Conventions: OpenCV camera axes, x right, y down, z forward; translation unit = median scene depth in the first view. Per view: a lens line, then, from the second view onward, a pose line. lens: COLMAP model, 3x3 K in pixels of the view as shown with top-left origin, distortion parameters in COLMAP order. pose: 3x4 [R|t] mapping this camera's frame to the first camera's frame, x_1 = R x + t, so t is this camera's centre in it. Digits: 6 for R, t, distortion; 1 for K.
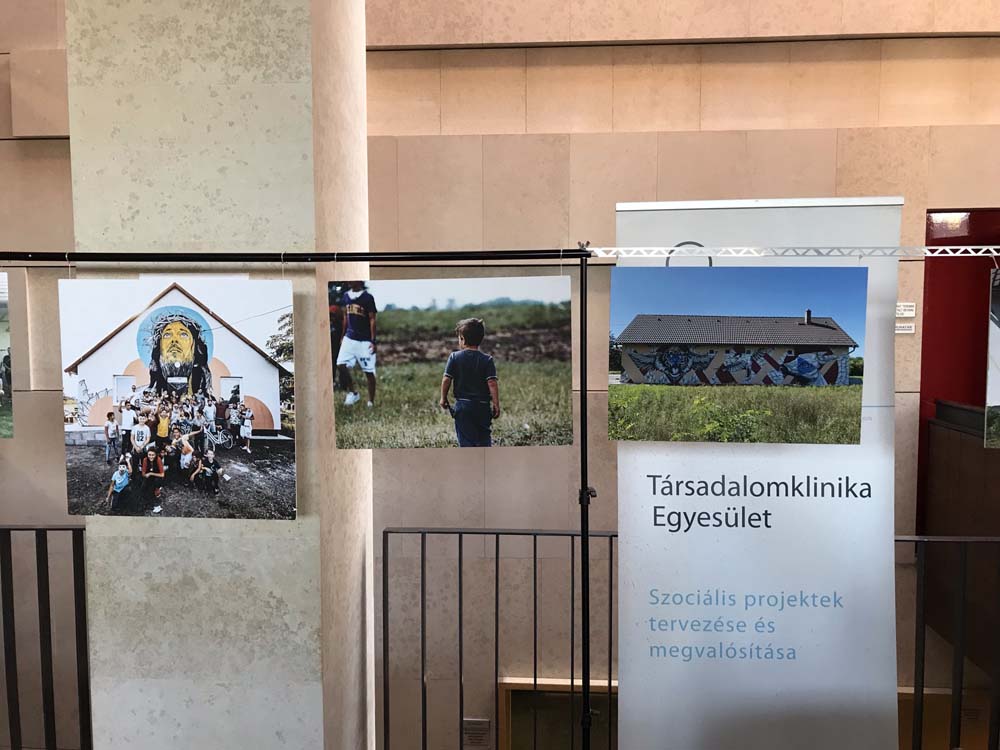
lens RADIAL K [[804.4, 0, 501.9], [0, 804.4, 370.3], [0, 0, 1]] dist [0.034114, -0.031465]
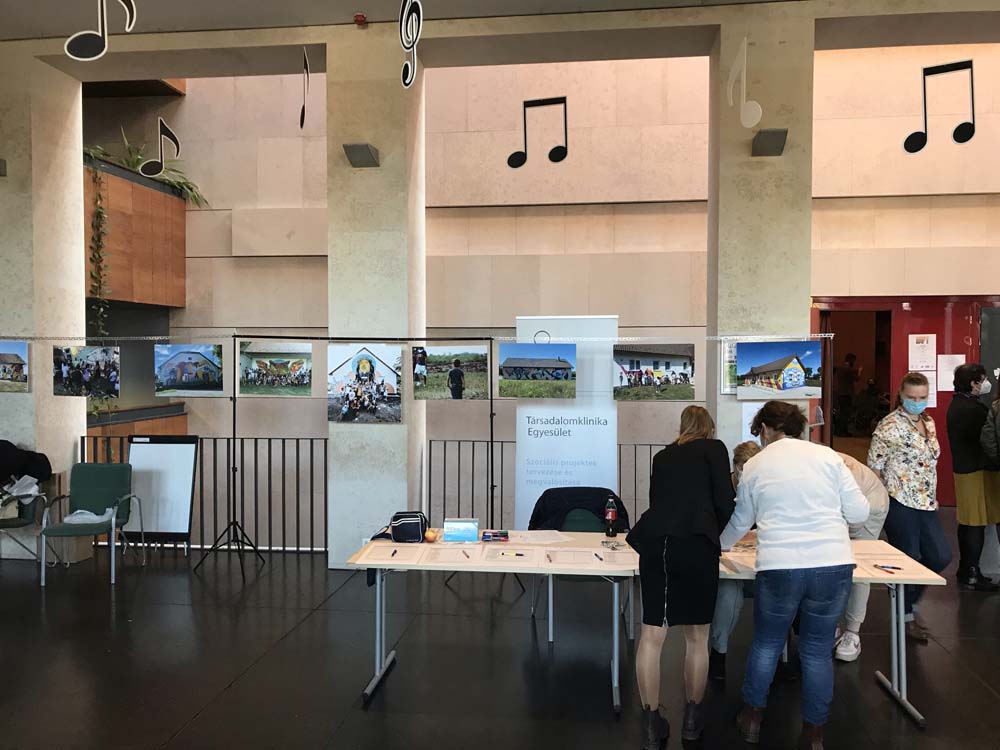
lens RADIAL K [[804.4, 0, 510.8], [0, 804.4, 375.7], [0, 0, 1]] dist [0.034114, -0.031465]
pose [[0.998026, 0.006640, -0.062456, 0.348973], [-0.009212, 0.999118, -0.040979, 0.122202], [0.062129, 0.041474, 0.997206, -2.002879]]
